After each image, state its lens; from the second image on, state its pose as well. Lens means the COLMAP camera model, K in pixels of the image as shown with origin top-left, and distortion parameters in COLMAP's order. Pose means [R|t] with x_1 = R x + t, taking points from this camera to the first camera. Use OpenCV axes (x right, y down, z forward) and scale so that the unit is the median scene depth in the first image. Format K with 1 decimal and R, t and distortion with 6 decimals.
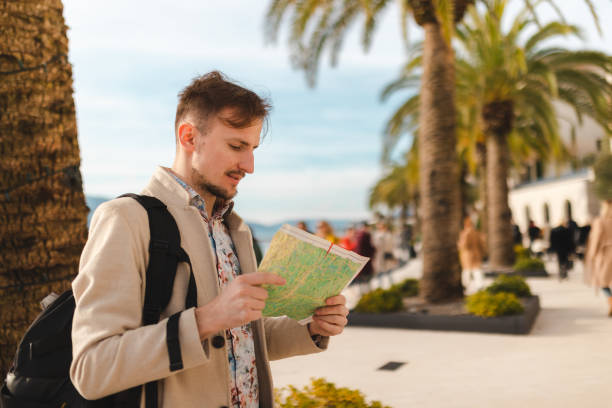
lens RADIAL K [[640.2, 0, 311.8], [0, 640.2, 206.6], [0, 0, 1]] dist [0.016629, 0.000000]
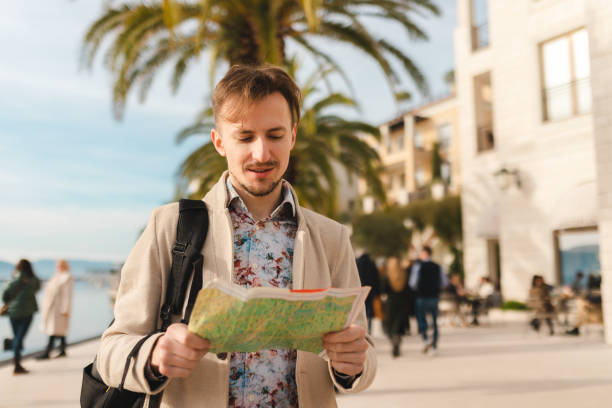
lens RADIAL K [[623.0, 0, 318.0], [0, 623.0, 200.2], [0, 0, 1]] dist [0.016118, 0.000000]
pose [[0.922166, 0.083010, 0.377783, -0.256057], [-0.050311, 0.994144, -0.095635, 0.043676], [-0.383509, 0.069184, 0.920942, 0.032484]]
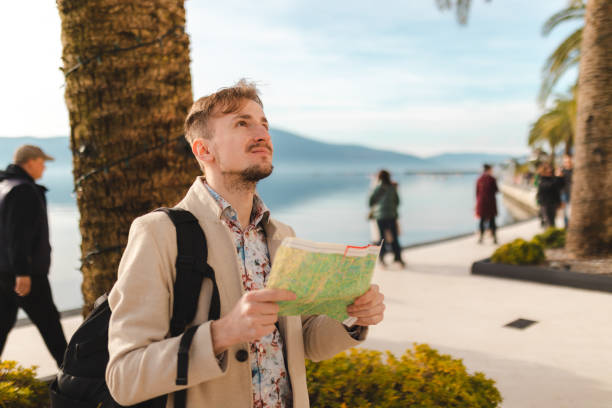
lens RADIAL K [[623.0, 0, 299.9], [0, 623.0, 209.6], [0, 0, 1]] dist [0.016118, 0.000000]
pose [[0.963888, 0.050457, -0.261484, 0.091096], [-0.019517, 0.992631, 0.119598, -0.068920], [0.265591, -0.110176, 0.957770, 0.041877]]
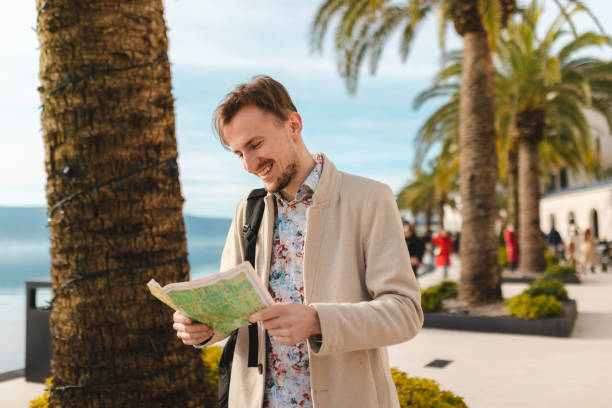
lens RADIAL K [[623.0, 0, 306.2], [0, 623.0, 203.2], [0, 0, 1]] dist [0.016118, 0.000000]
pose [[0.999086, 0.013796, -0.040452, -0.114081], [-0.014452, 0.999768, -0.015974, 0.026220], [0.040222, 0.016544, 0.999054, -0.022668]]
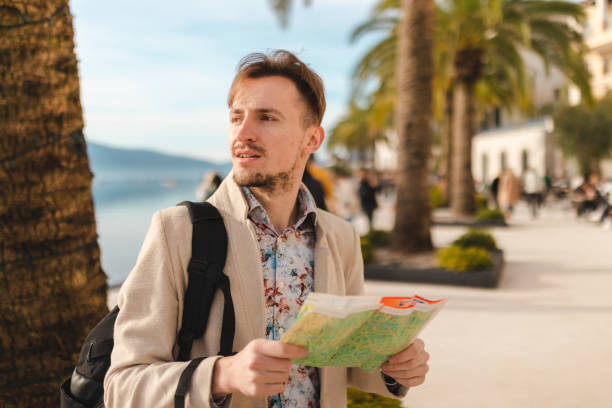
lens RADIAL K [[651.4, 0, 315.6], [0, 651.4, 211.0], [0, 0, 1]] dist [0.016301, 0.000000]
pose [[0.996023, 0.022094, 0.086318, -0.114271], [-0.030828, 0.994389, 0.101198, -0.054471], [-0.083598, -0.103456, 0.991115, 0.024026]]
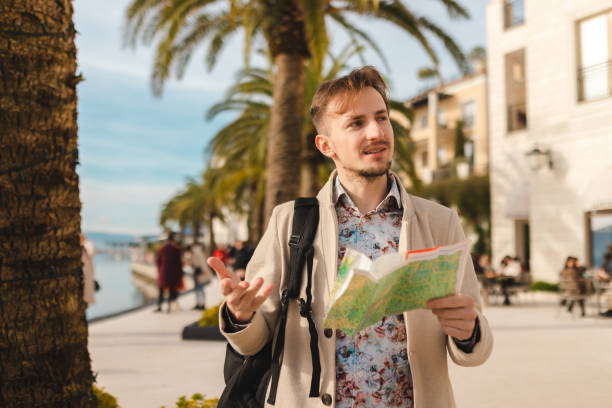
lens RADIAL K [[623.0, 0, 315.5], [0, 623.0, 204.7], [0, 0, 1]] dist [0.016118, 0.000000]
pose [[0.930070, 0.079459, 0.358687, -0.383968], [-0.066514, 0.996615, -0.048309, 0.036320], [-0.361312, 0.021073, 0.932207, 0.070383]]
